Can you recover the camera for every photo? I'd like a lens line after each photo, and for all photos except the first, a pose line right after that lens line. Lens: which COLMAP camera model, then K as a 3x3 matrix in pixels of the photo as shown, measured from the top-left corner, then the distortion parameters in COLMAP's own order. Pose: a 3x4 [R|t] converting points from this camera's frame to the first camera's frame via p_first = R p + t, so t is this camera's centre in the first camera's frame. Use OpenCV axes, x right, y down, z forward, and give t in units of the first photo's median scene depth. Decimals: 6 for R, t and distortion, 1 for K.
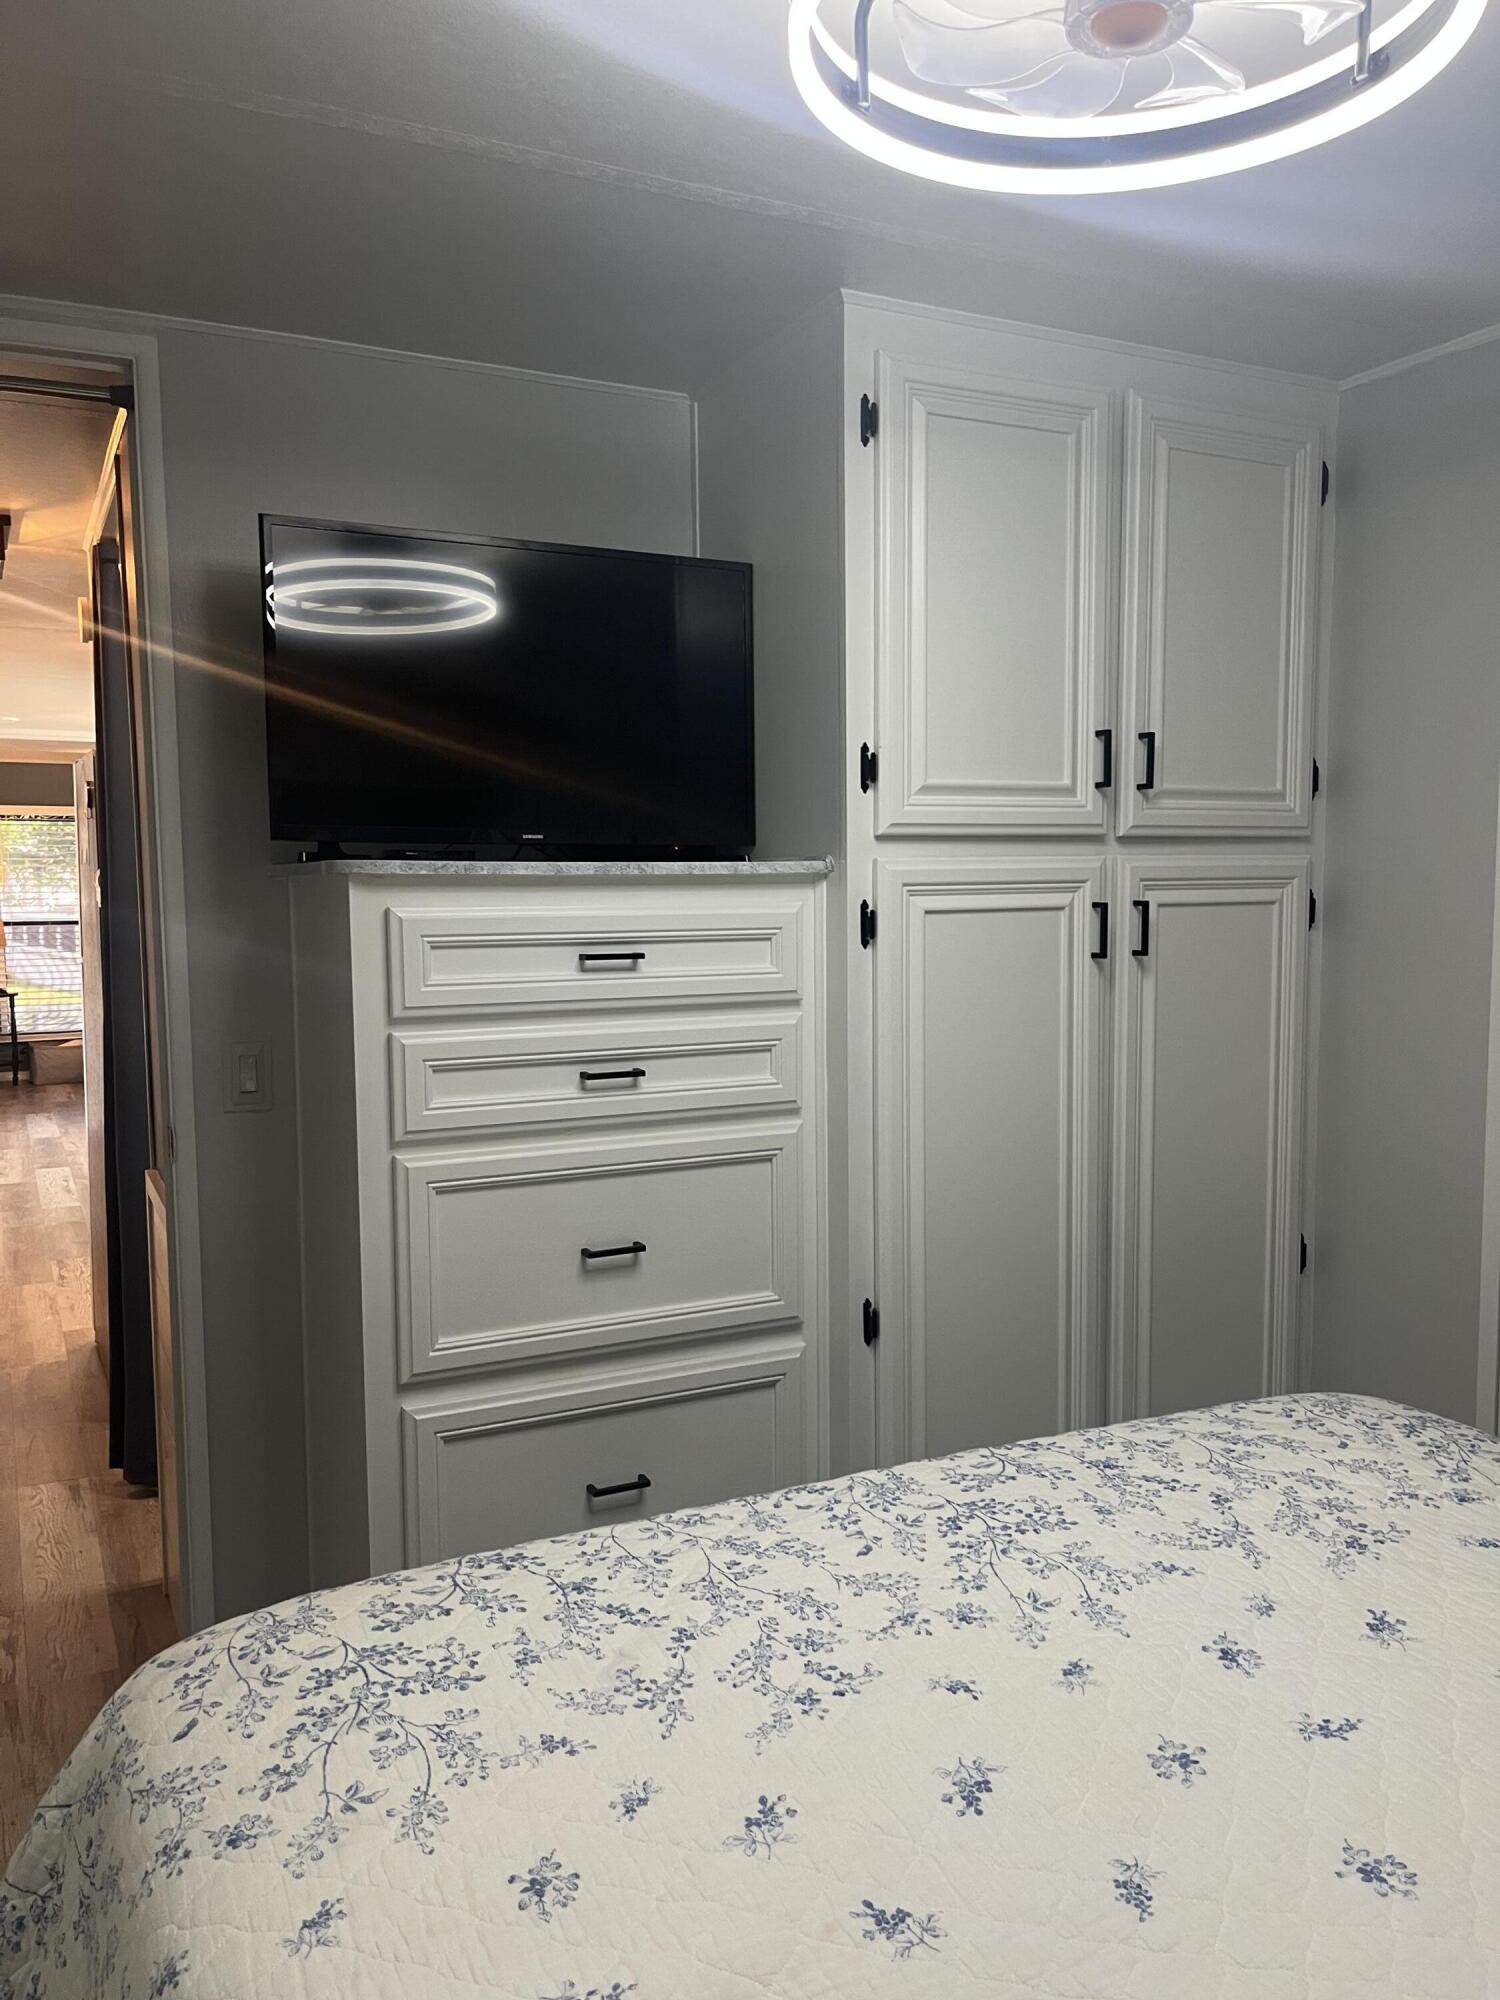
lens RADIAL K [[1513.5, 0, 749.1], [0, 1513.5, 998.9], [0, 0, 1]] dist [0.025436, -0.001246]
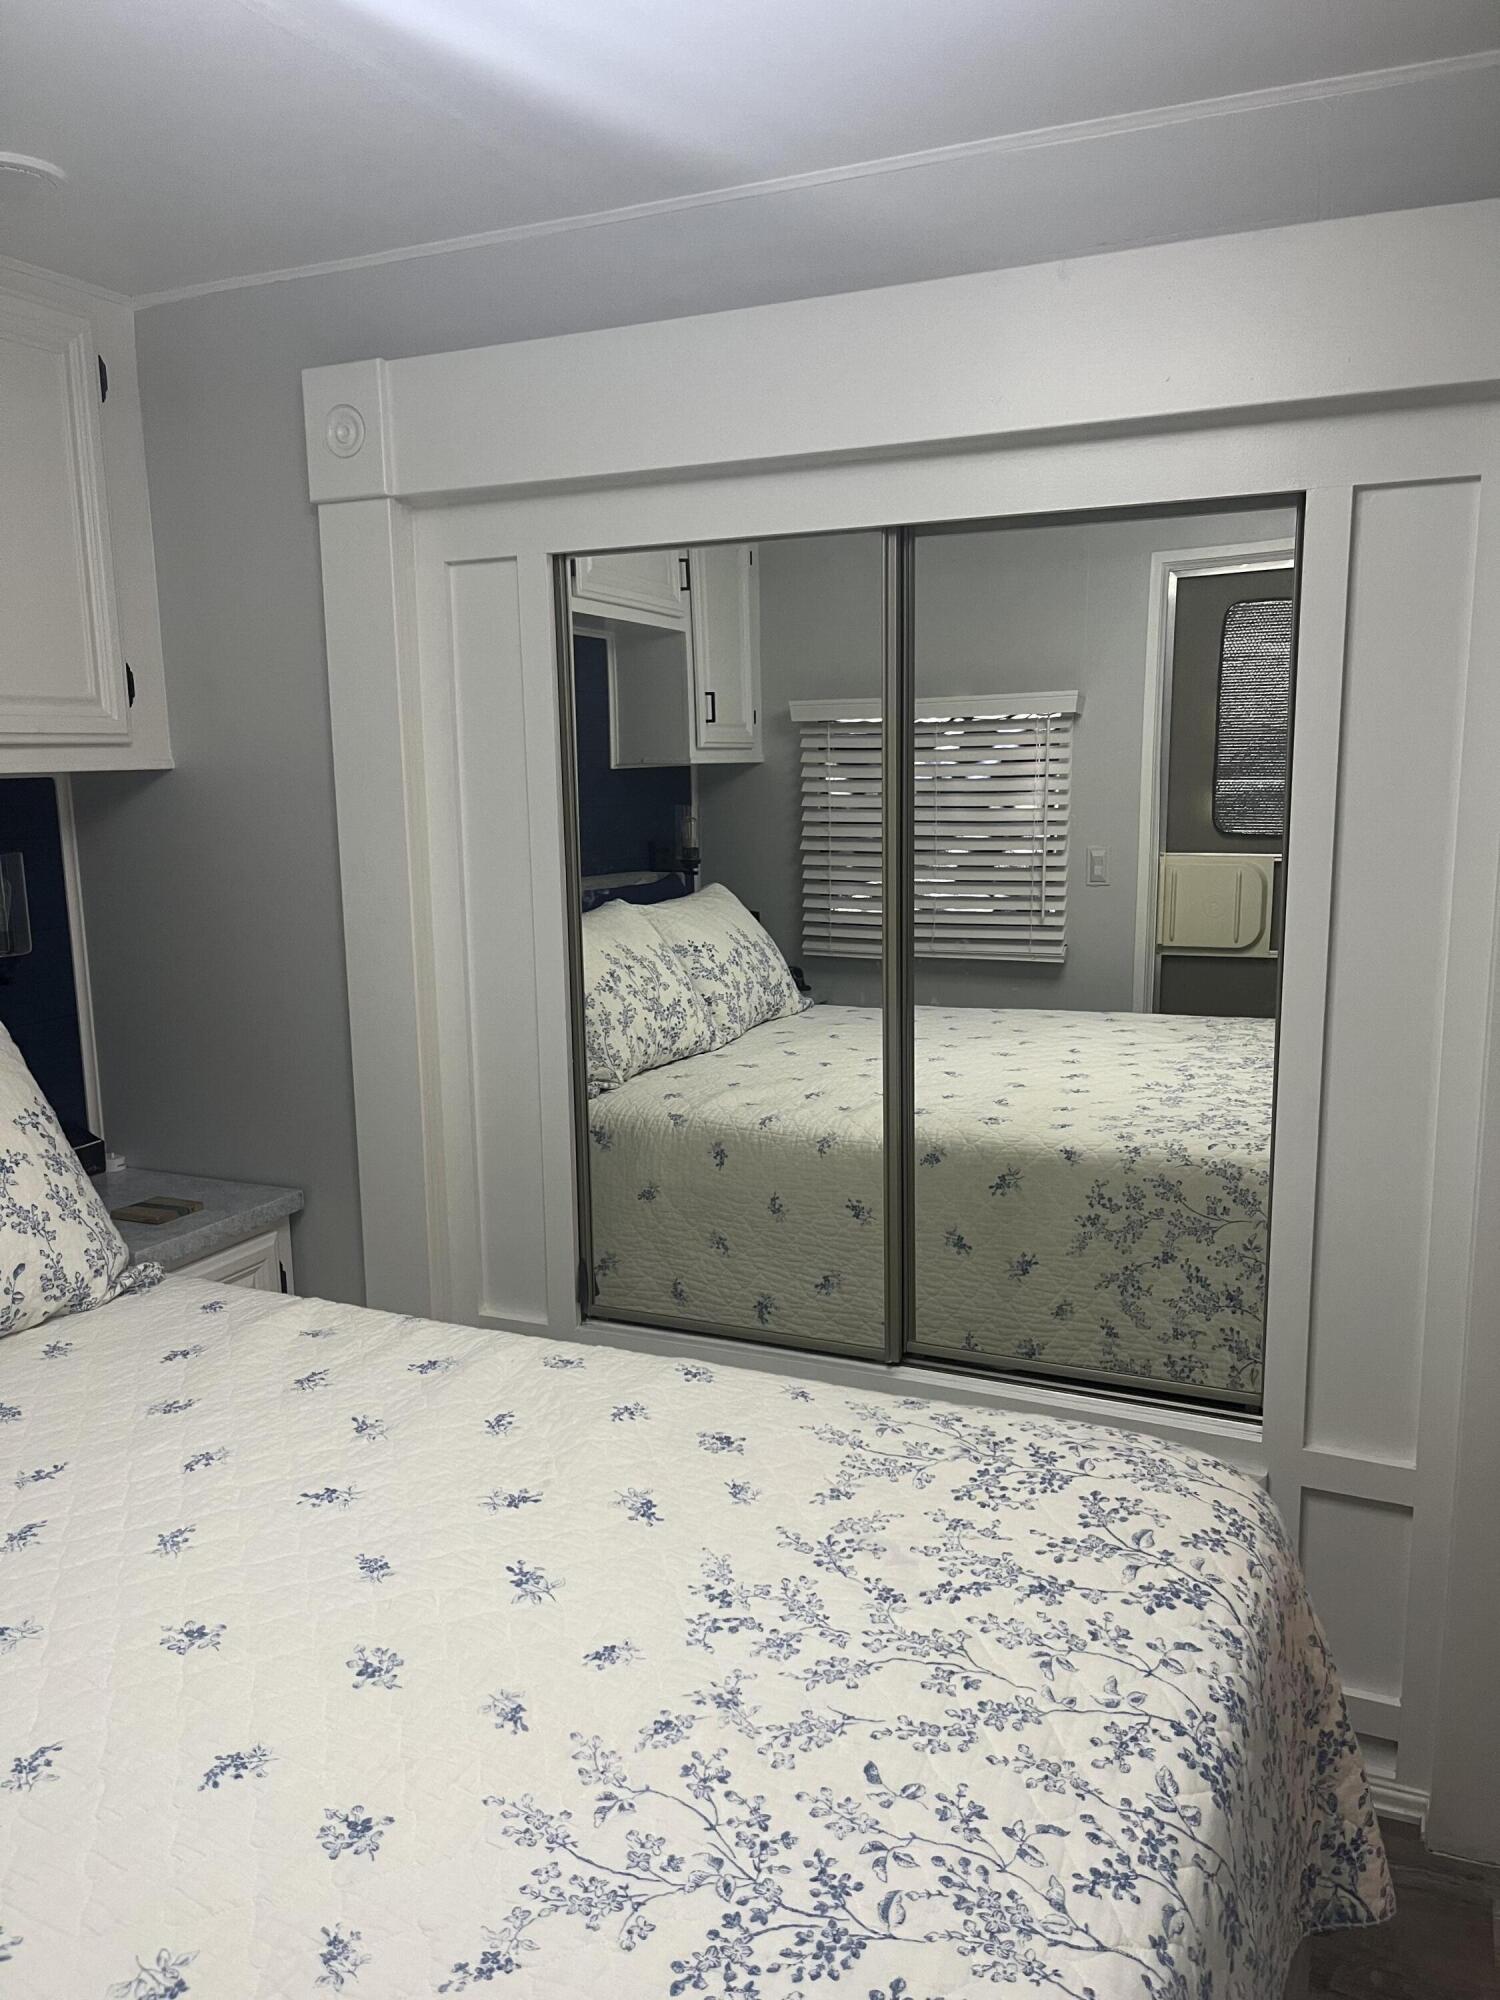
lens RADIAL K [[1513.5, 0, 749.4], [0, 1513.5, 1002.4], [0, 0, 1]] dist [0.025436, -0.001246]
pose [[-0.765746, 0.129474, -0.629975, 0.603200], [-0.031485, 0.970806, 0.237793, -0.183048], [0.642372, 0.201923, -0.739314, 1.626489]]
